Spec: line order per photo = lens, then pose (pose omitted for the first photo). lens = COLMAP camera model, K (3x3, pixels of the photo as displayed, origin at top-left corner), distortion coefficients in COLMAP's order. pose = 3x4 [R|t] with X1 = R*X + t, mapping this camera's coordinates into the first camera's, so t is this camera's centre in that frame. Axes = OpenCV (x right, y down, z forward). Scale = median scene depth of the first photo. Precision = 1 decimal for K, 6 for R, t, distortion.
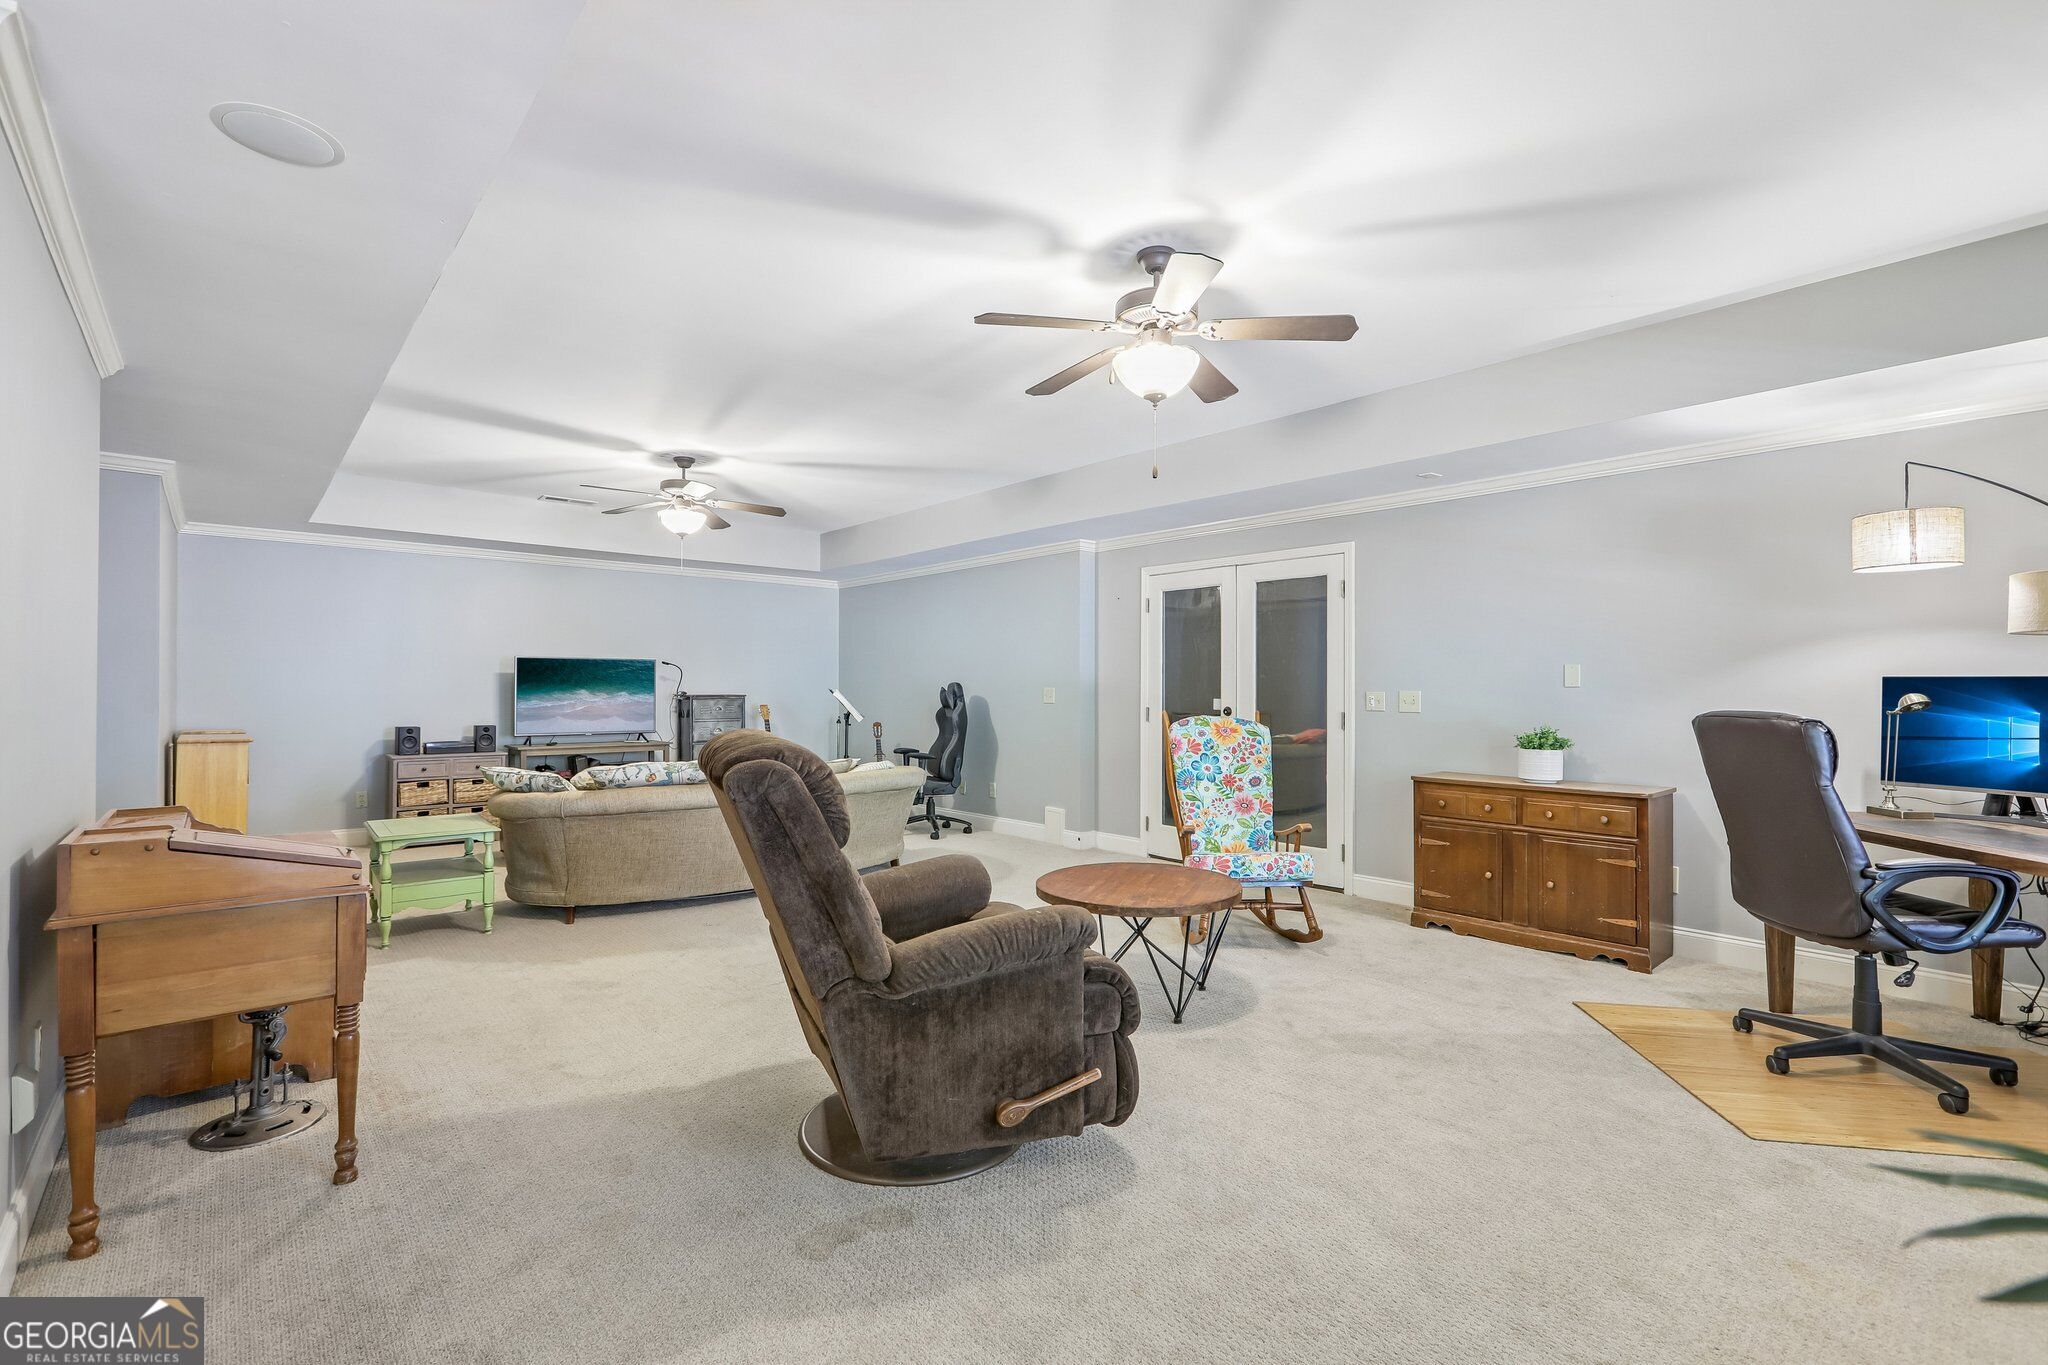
lens RADIAL K [[924.1, 0, 1016.0], [0, 924.1, 678.1], [0, 0, 1]] dist [-0.005919, 0.003146]
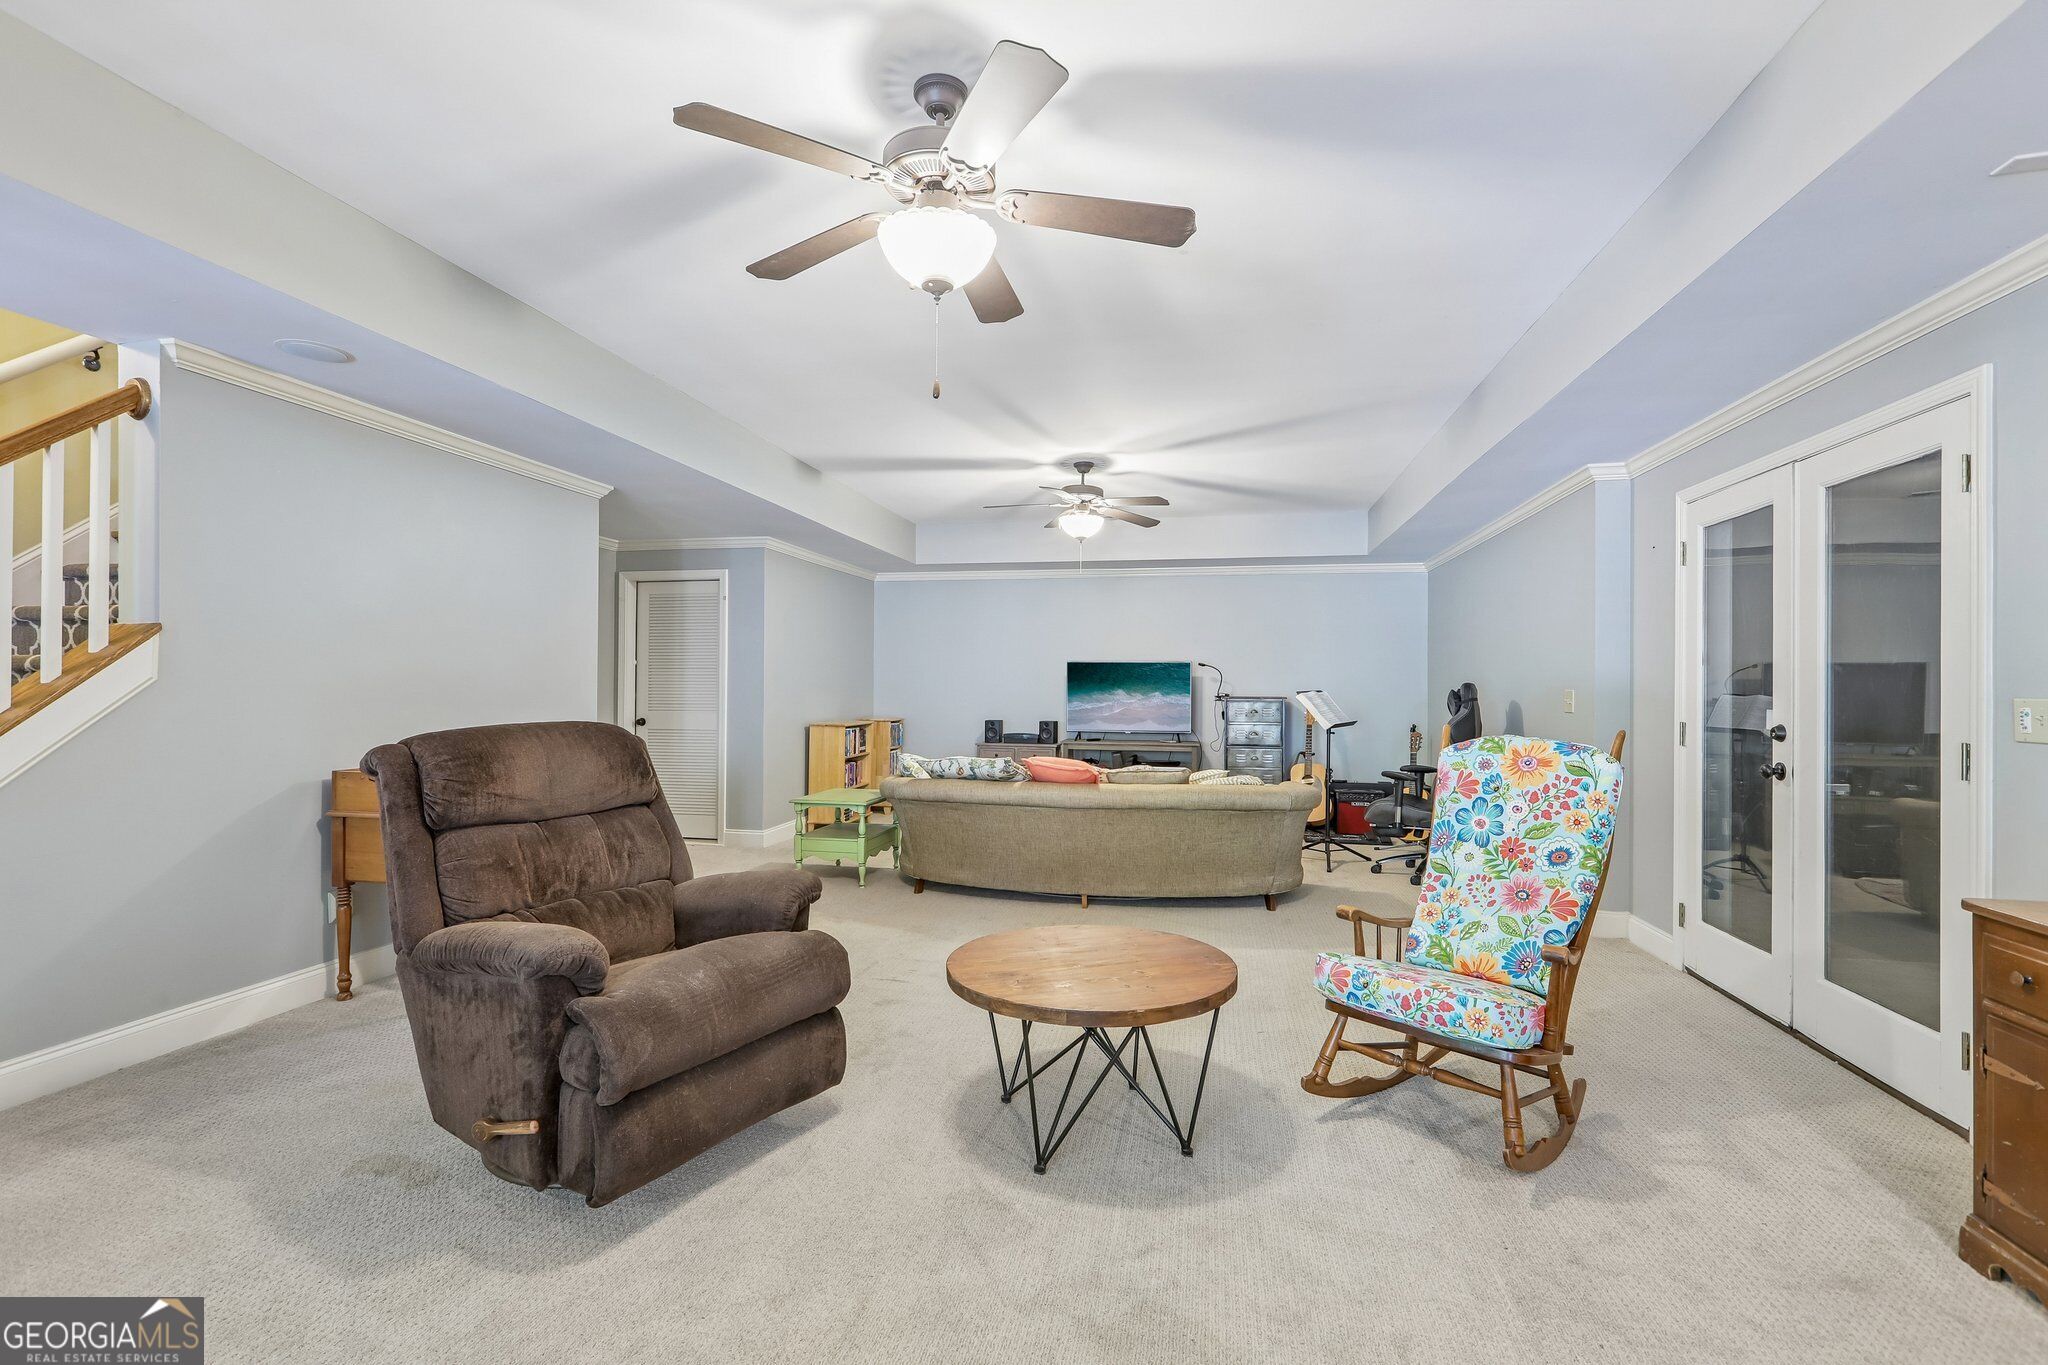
lens RADIAL K [[924.1, 0, 1019.0], [0, 924.1, 683.7], [0, 0, 1]] dist [-0.005919, 0.003146]
pose [[0.600045, -0.003118, -0.799960, 0.502210], [0.004244, 0.999991, -0.000715, 0.007012], [0.799955, -0.002966, 0.600053, 0.403640]]
